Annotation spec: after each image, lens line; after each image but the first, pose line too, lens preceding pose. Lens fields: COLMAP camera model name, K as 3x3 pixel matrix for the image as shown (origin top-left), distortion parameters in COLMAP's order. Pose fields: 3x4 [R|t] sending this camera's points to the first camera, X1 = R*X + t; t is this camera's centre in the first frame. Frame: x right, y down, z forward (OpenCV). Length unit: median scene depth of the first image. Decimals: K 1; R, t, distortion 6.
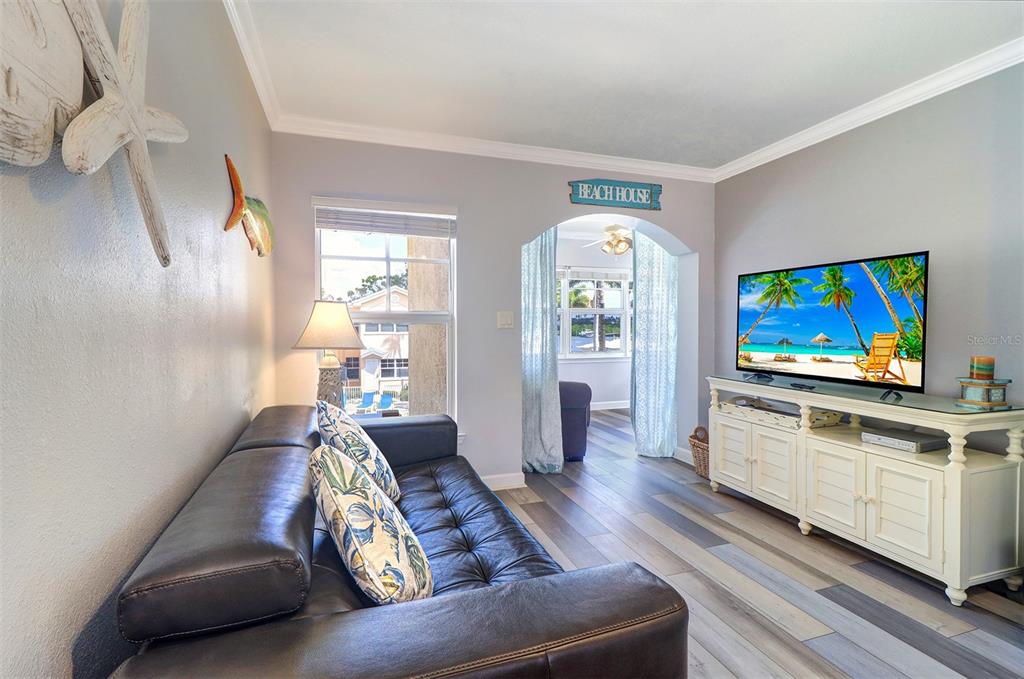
lens RADIAL K [[483.4, 0, 515.5], [0, 483.4, 331.1], [0, 0, 1]] dist [0.002558, -0.000712]
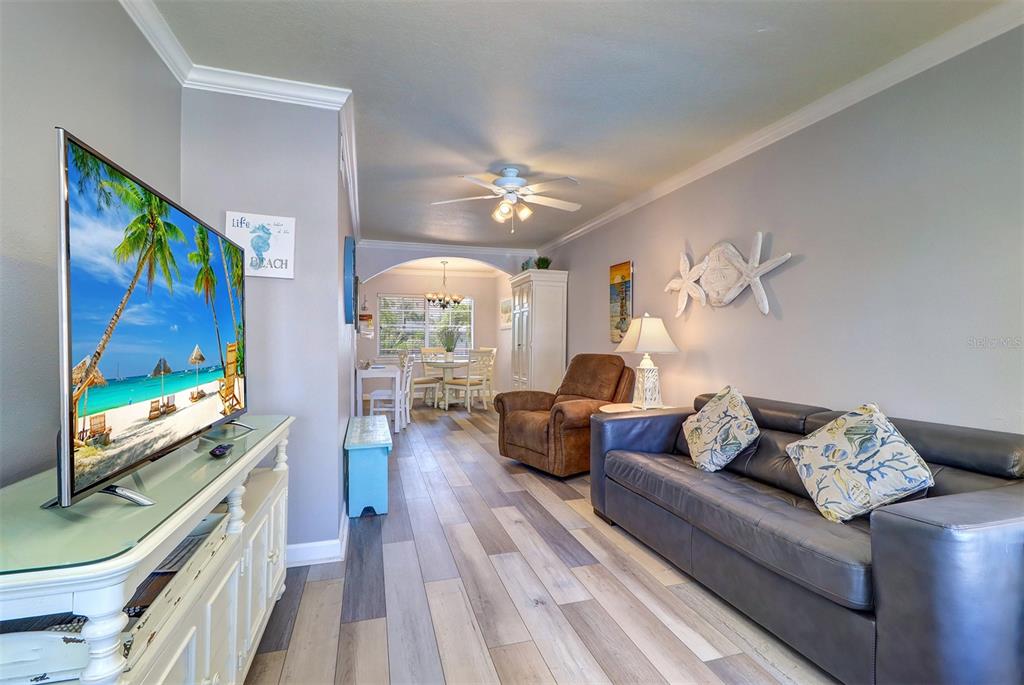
lens RADIAL K [[483.4, 0, 516.1], [0, 483.4, 341.3], [0, 0, 1]] dist [0.002558, -0.000712]
pose [[-0.999214, 0.009472, 0.038501, 0.305008], [0.009701, 0.999936, 0.005773, -0.000869], [-0.038444, 0.006142, -0.999242, 1.813989]]
